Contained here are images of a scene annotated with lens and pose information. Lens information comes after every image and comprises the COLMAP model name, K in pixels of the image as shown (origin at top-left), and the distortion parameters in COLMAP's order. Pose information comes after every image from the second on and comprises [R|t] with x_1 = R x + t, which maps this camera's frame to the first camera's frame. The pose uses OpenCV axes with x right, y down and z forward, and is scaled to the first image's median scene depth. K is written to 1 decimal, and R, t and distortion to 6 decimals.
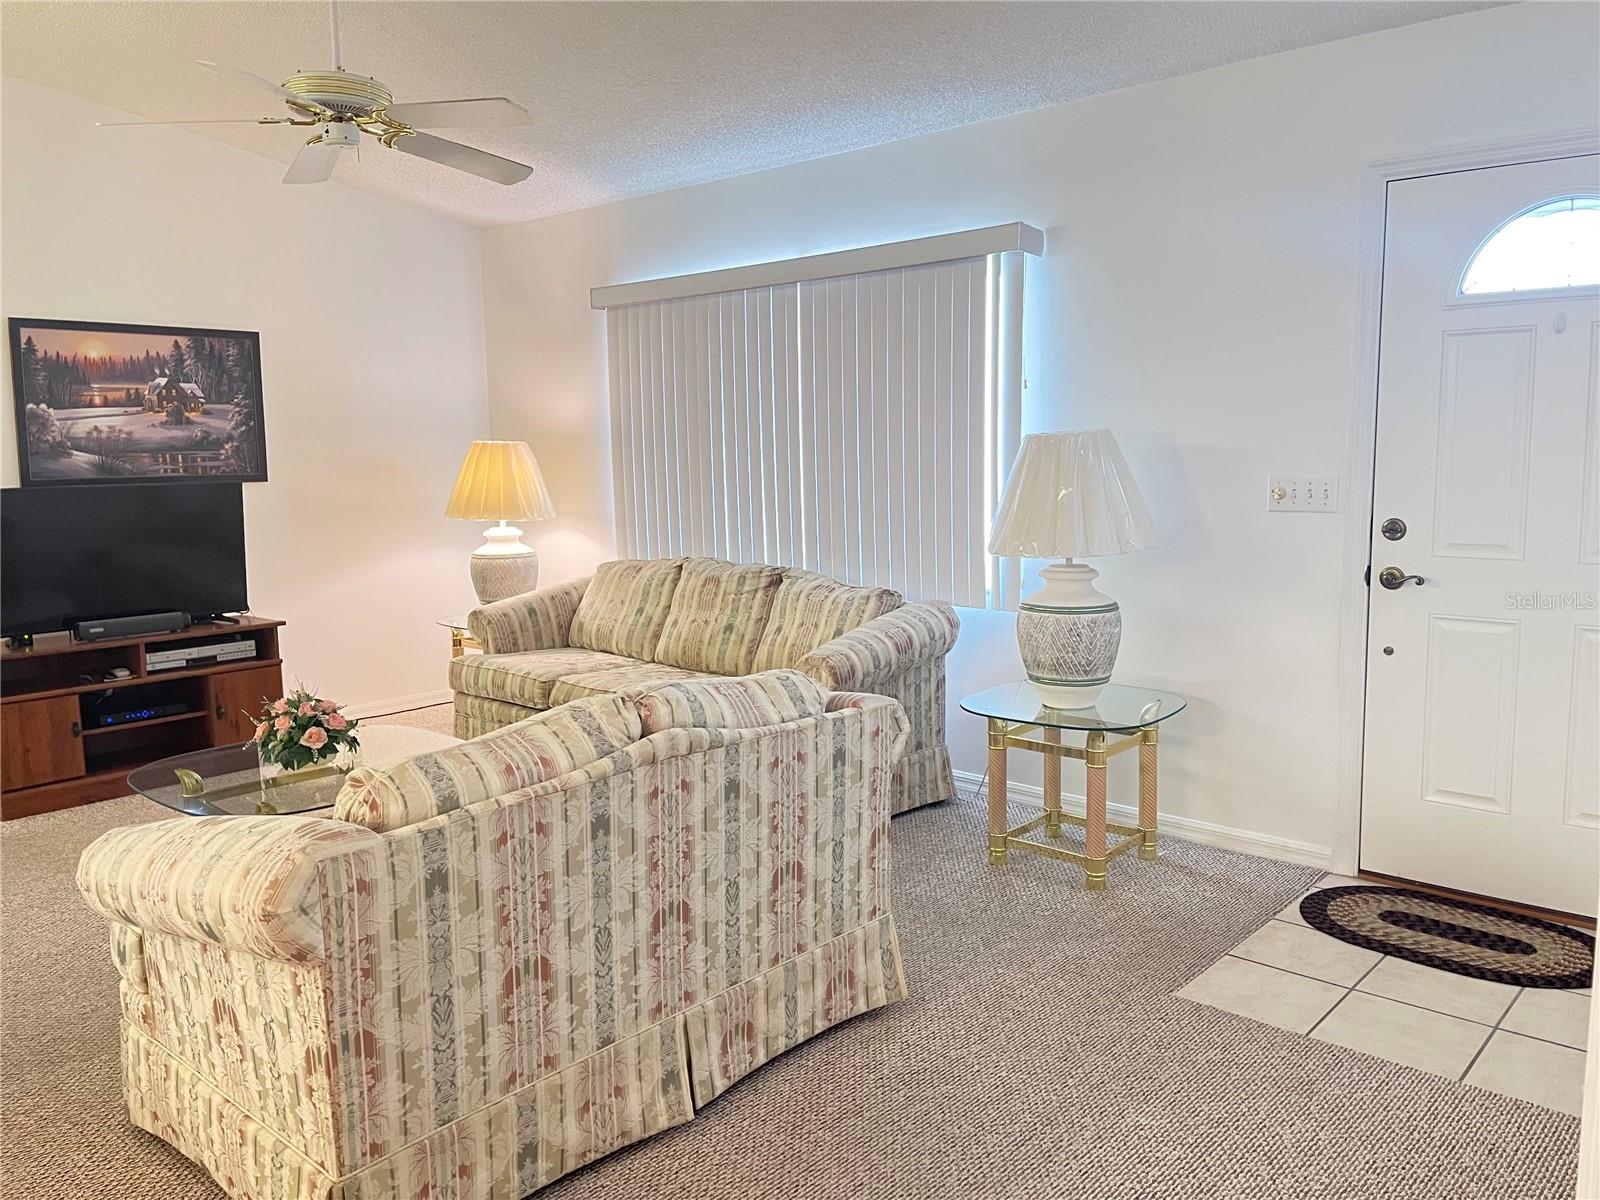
lens RADIAL K [[1255.2, 0, 814.7], [0, 1255.2, 593.2], [0, 0, 1]] dist [0.074117, -0.099016]
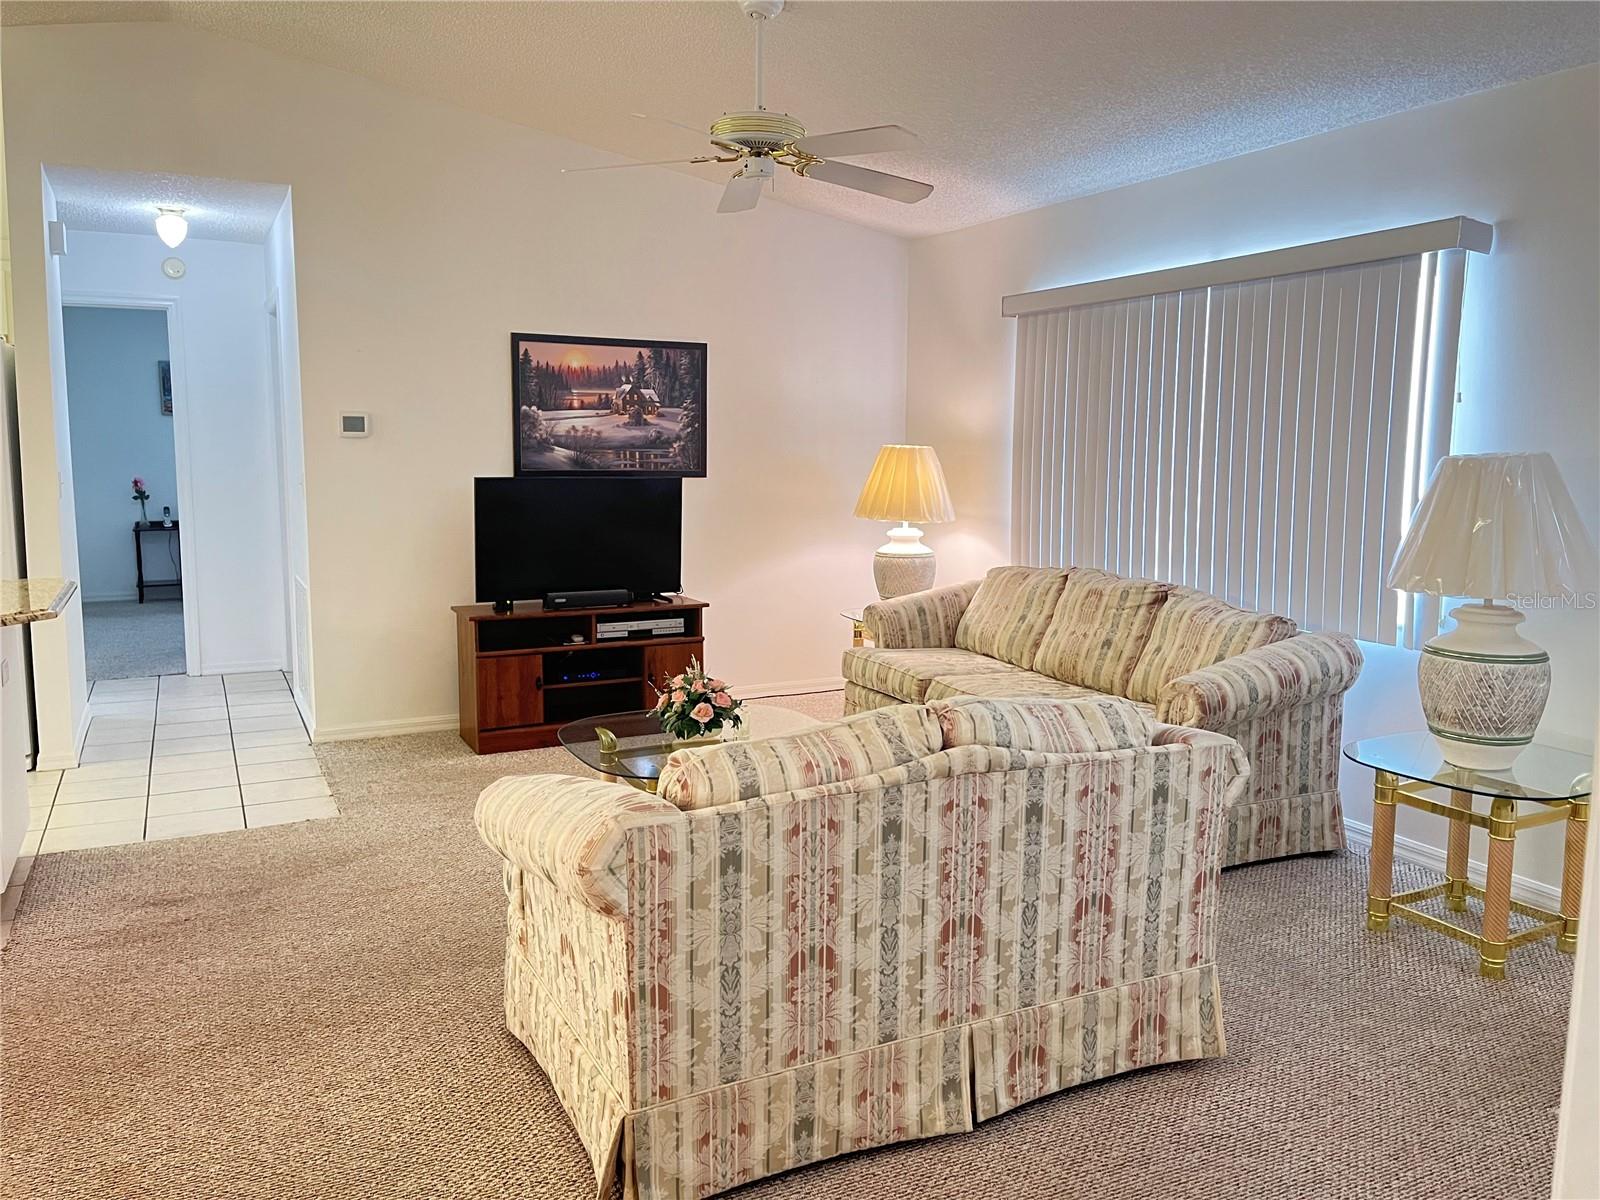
lens RADIAL K [[1255.2, 0, 814.7], [0, 1255.2, 593.2], [0, 0, 1]] dist [0.074117, -0.099016]
pose [[0.929722, 0.067771, -0.361972, 0.092267], [-0.065529, 0.997679, 0.018483, -0.018224], [0.362385, 0.006536, 0.932006, 0.003959]]
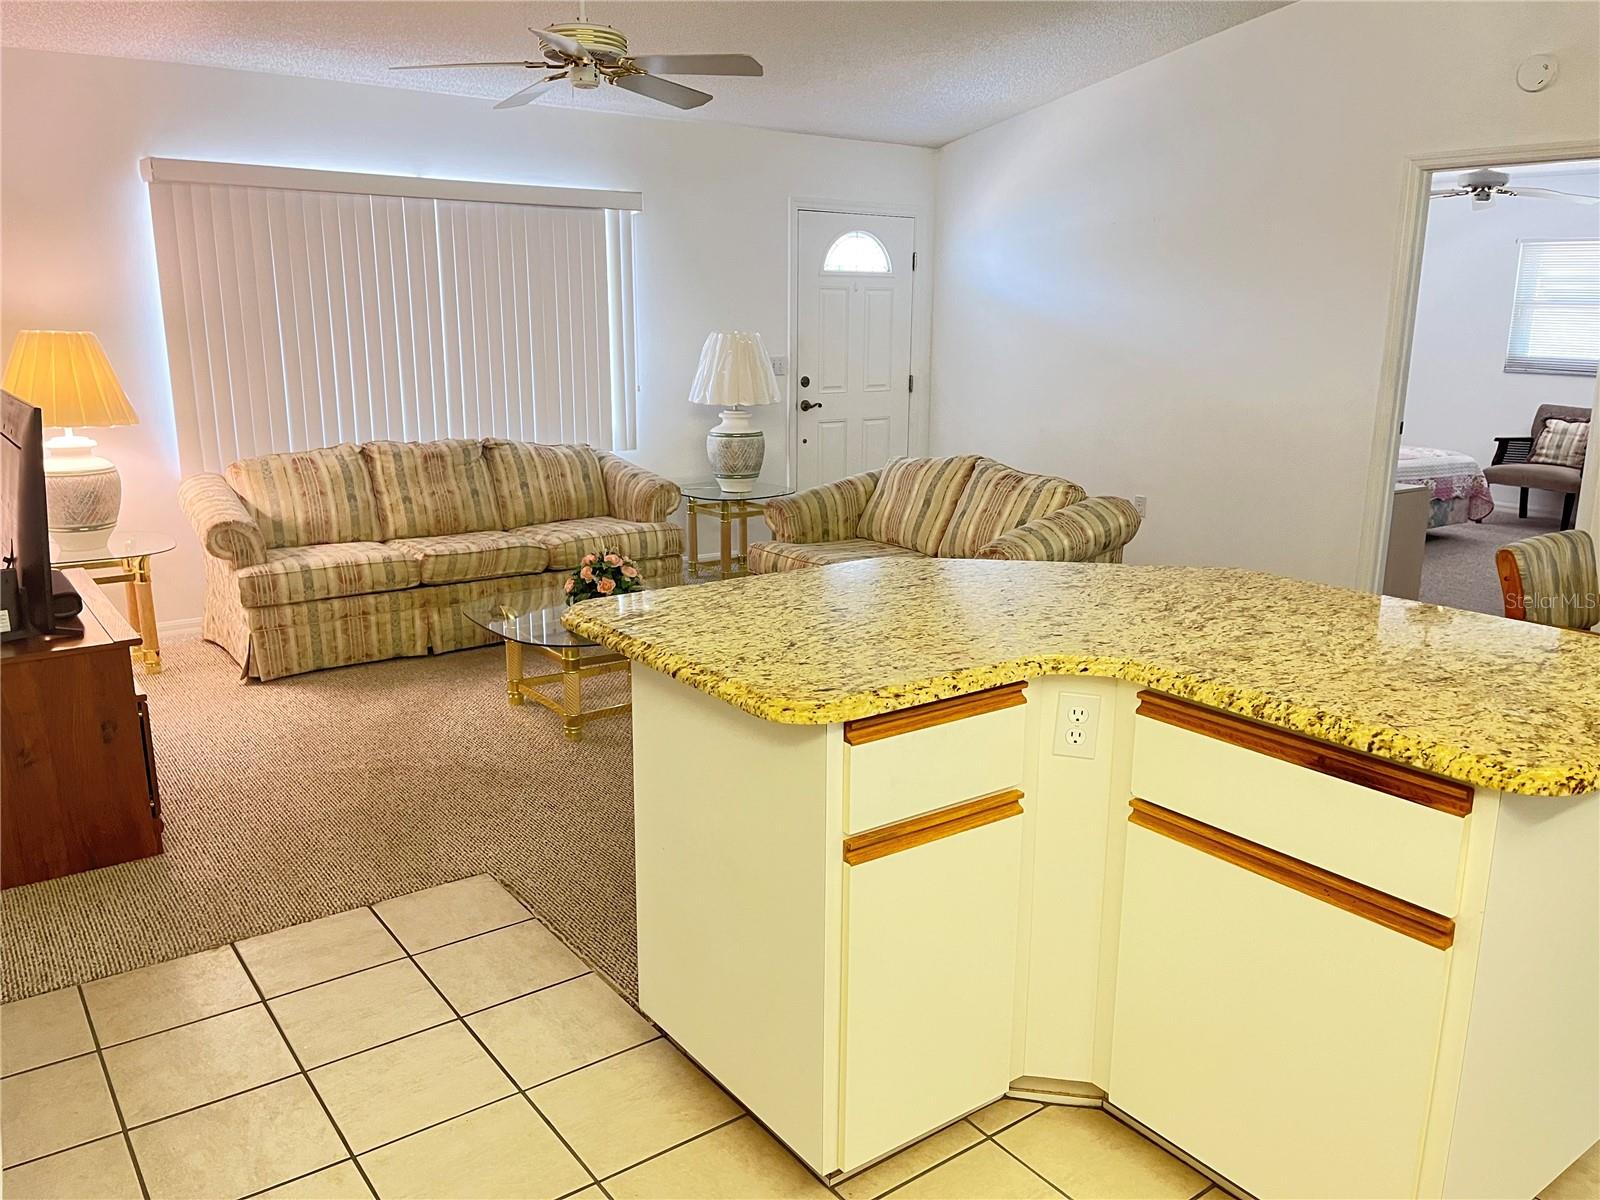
lens RADIAL K [[1224.6, 0, 800.0], [0, 1224.6, 600.0], [0, 0, 1]] dist [0.085330, -0.114697]
pose [[0.208559, -0.209393, 0.955331, -1.482821], [0.105430, 0.975933, 0.190892, -0.082621], [-0.972310, 0.060908, 0.225616, 0.549625]]
